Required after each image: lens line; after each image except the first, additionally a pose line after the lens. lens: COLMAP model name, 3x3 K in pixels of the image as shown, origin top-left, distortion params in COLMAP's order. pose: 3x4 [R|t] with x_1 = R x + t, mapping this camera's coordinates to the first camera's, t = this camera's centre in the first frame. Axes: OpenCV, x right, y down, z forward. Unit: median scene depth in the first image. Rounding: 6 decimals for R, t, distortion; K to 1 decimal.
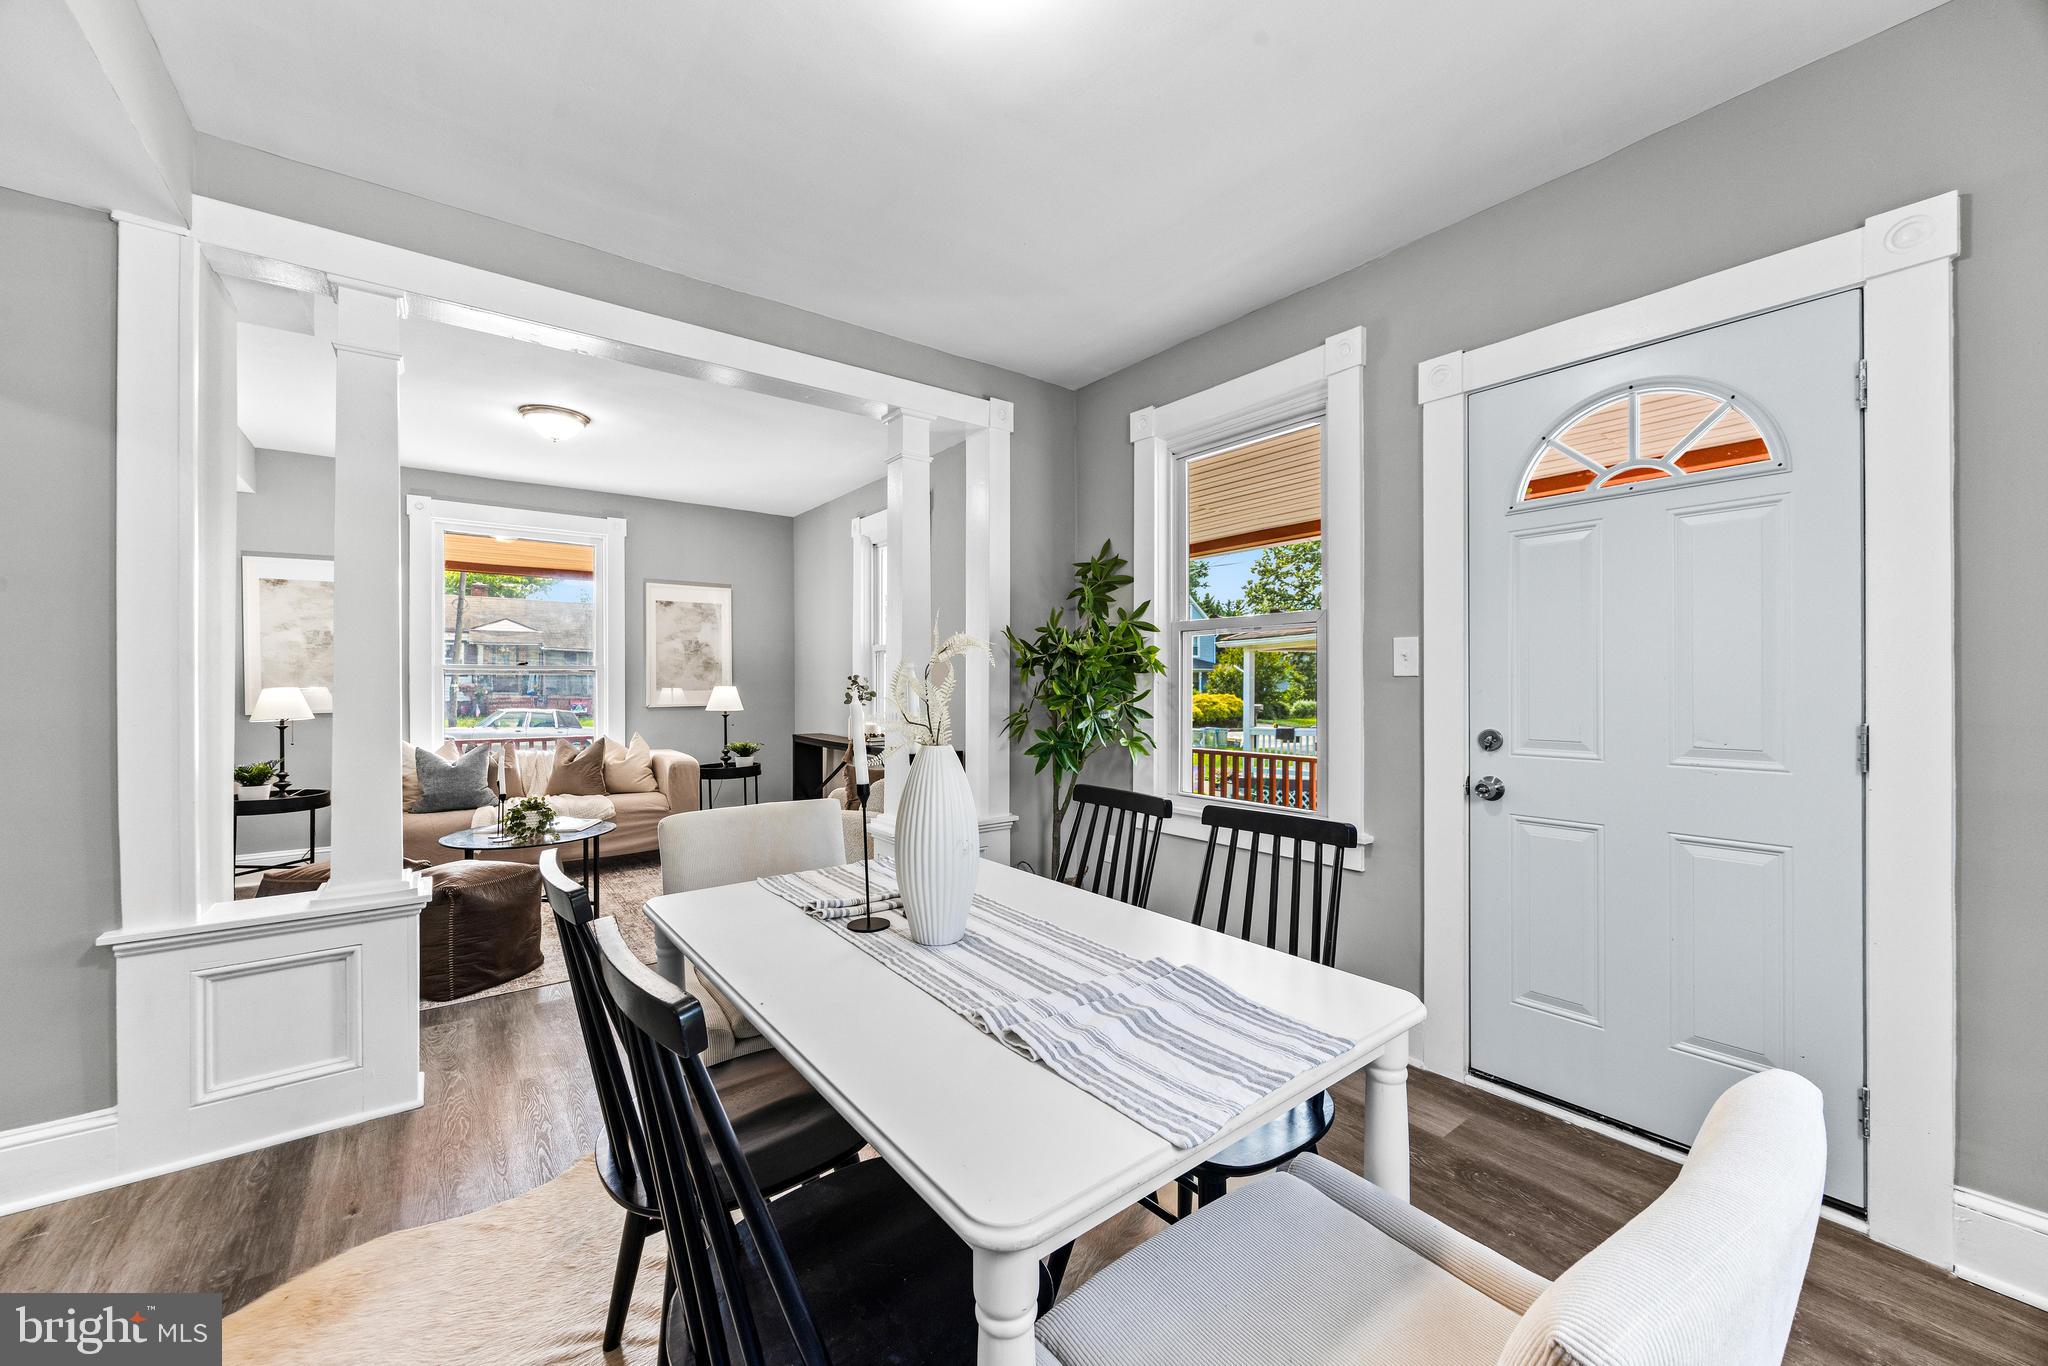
lens RADIAL K [[779.3, 0, 1019.6], [0, 779.3, 687.5], [0, 0, 1]] dist [-0.001953, -0.000250]
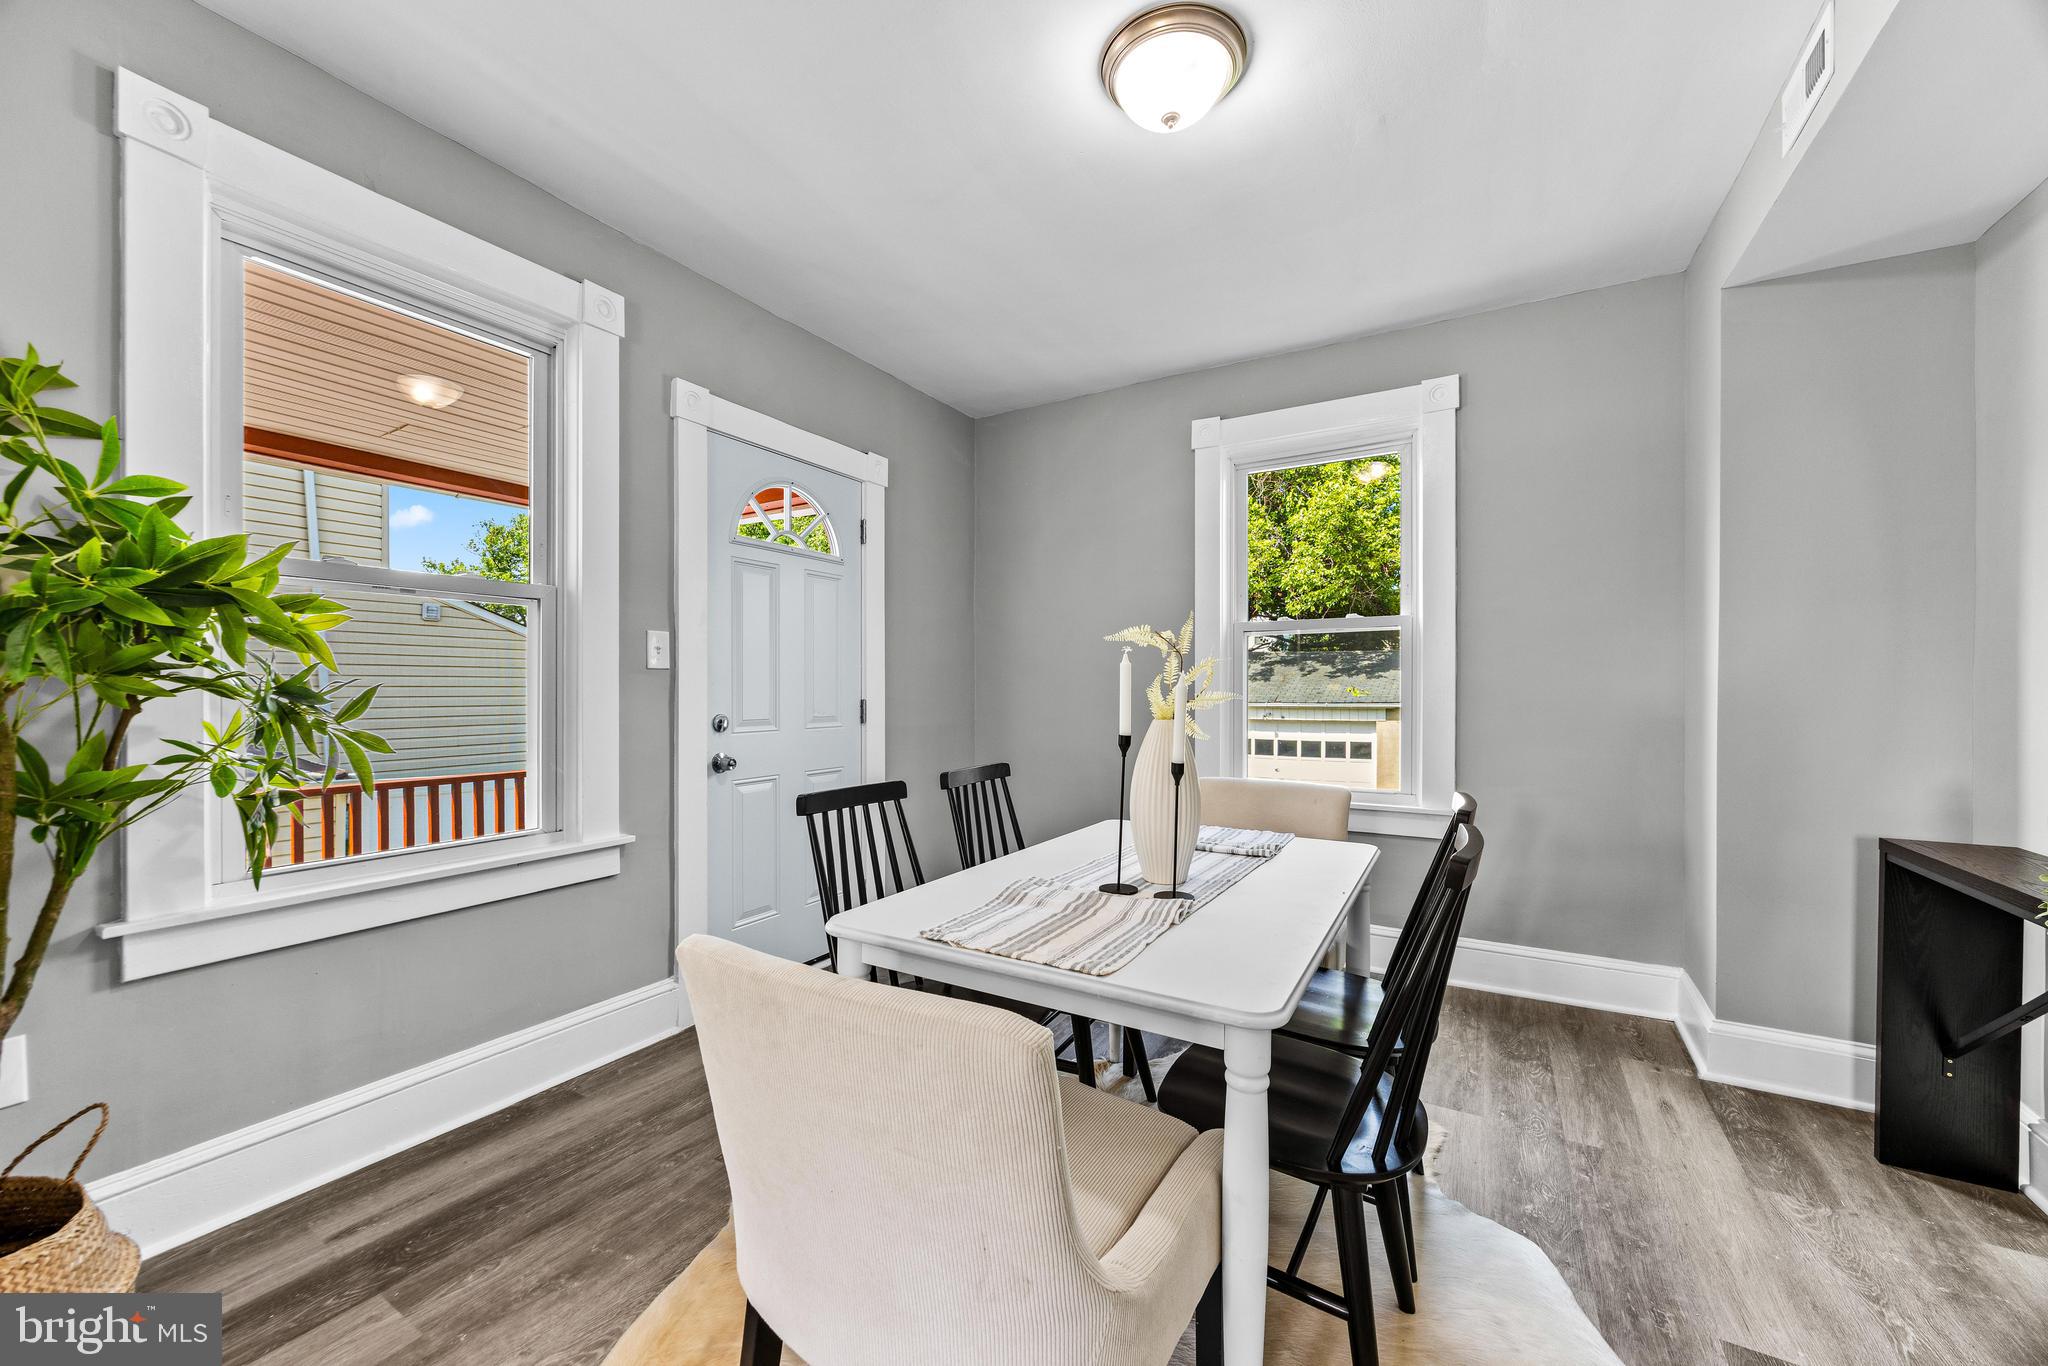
lens RADIAL K [[778.5, 0, 1022.4], [0, 778.5, 692.1], [0, 0, 1]] dist [-0.010064, 0.002173]
pose [[-0.375973, -0.001604, 0.926629, -0.468657], [0.004380, 0.999984, 0.003508, 0.011177], [-0.926620, 0.005377, -0.375960, 0.683481]]
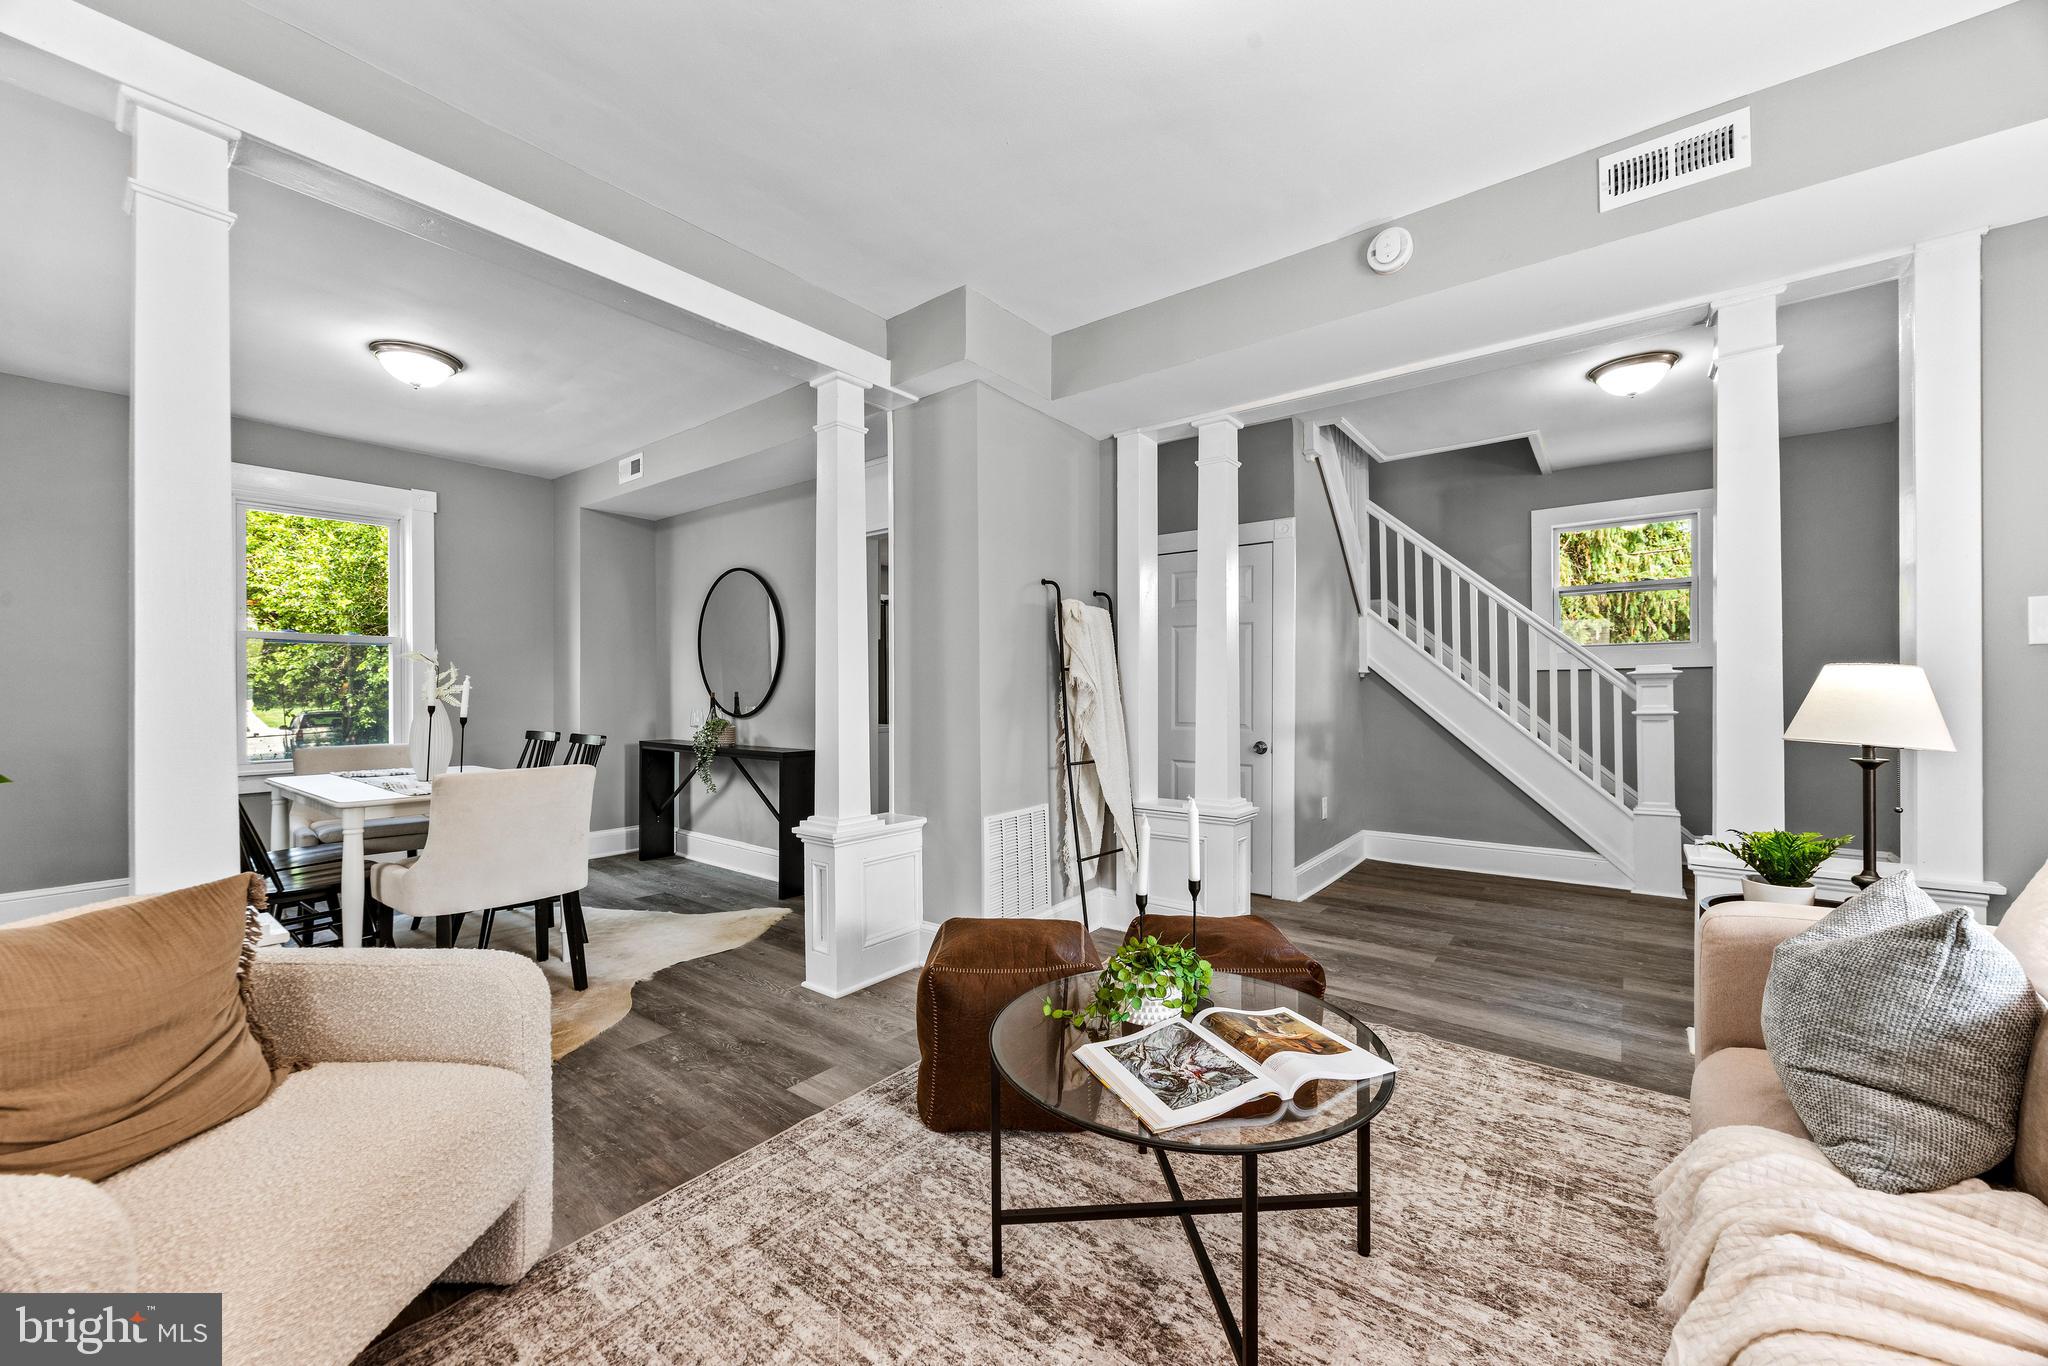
lens RADIAL K [[778.5, 0, 1022.4], [0, 778.5, 692.1], [0, 0, 1]] dist [-0.010064, 0.002173]
pose [[-0.966604, 0.003595, -0.256249, -0.518213], [0.001073, 0.999950, 0.009981, 0.011791], [0.256272, 0.009373, -0.966559, 1.555677]]
